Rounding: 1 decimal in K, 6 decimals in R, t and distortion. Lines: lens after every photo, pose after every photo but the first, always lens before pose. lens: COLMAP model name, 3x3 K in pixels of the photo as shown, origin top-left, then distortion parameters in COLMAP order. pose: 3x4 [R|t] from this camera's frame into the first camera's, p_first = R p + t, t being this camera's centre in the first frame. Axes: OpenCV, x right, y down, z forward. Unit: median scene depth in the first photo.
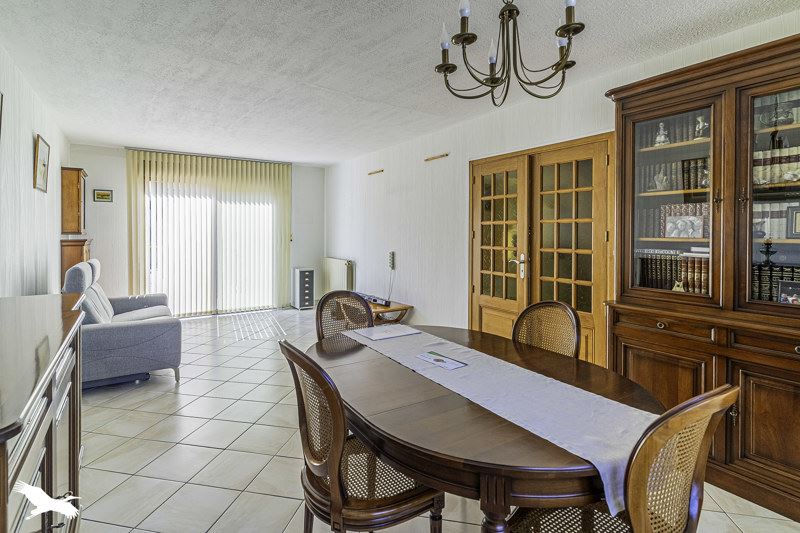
lens RADIAL K [[398.6, 0, 391.8], [0, 398.6, 235.6], [0, 0, 1]] dist [-0.004117, -0.000419]
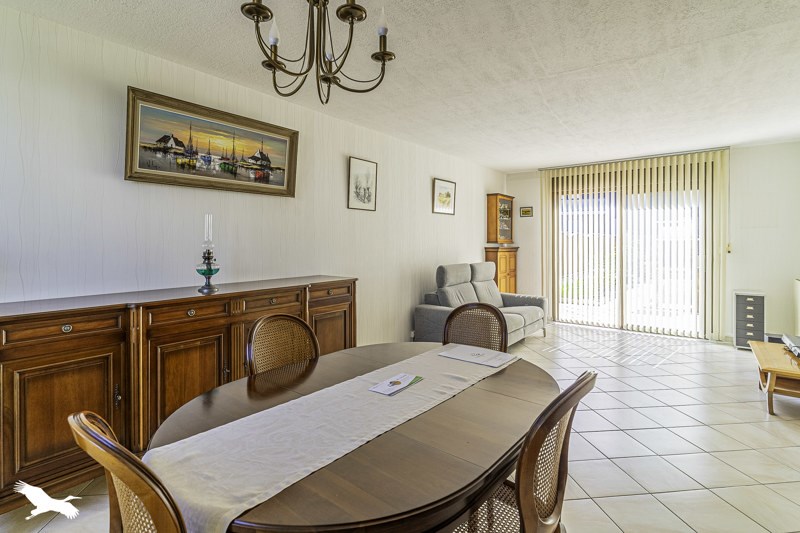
lens RADIAL K [[398.6, 0, 396.3], [0, 398.6, 240.8], [0, 0, 1]] dist [-0.004117, -0.000419]
pose [[0.299051, -0.004530, -0.954226, 0.380961], [-0.004600, 0.999970, -0.006189, -0.000869], [0.954226, 0.006241, 0.299021, 0.284206]]
